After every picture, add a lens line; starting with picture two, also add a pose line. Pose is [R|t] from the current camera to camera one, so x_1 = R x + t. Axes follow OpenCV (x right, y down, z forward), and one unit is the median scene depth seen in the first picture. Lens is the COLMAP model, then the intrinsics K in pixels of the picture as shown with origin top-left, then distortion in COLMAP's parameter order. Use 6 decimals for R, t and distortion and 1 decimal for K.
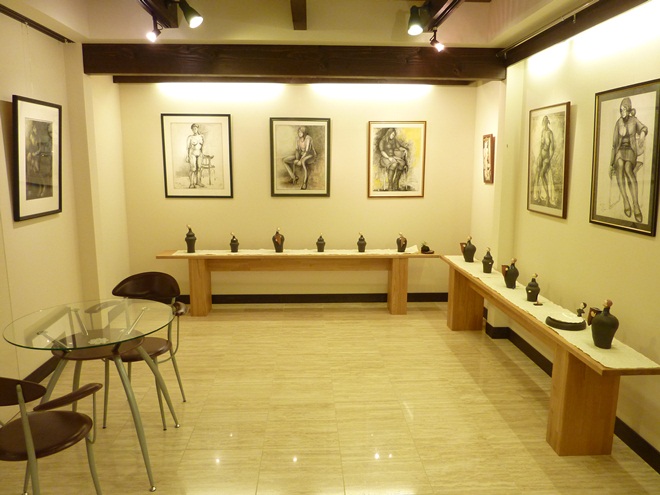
lens RADIAL K [[486.5, 0, 332.5], [0, 486.5, 243.9], [0, 0, 1]] dist [-0.002757, -0.000091]
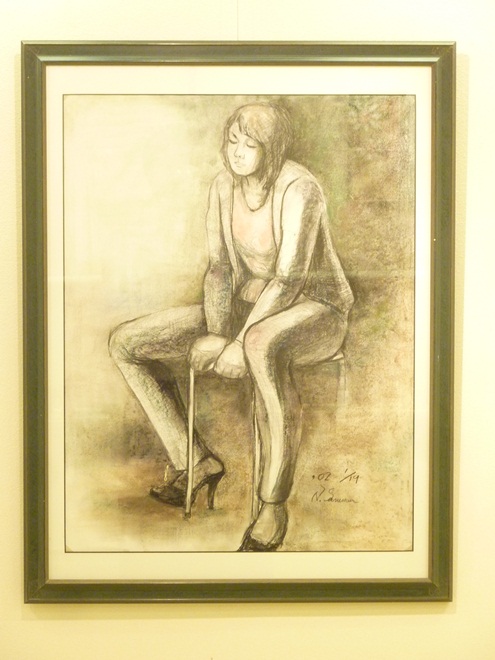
lens RADIAL K [[2466.2, 0, 247.3], [0, 2466.2, 329.9], [0, 0, 1]] dist [-0.123593, 0.000000]
pose [[0.999247, -0.003932, -0.038590, -0.036523], [-0.001392, 0.990573, -0.136978, -0.078365], [0.038765, 0.136928, 0.989822, 0.302420]]
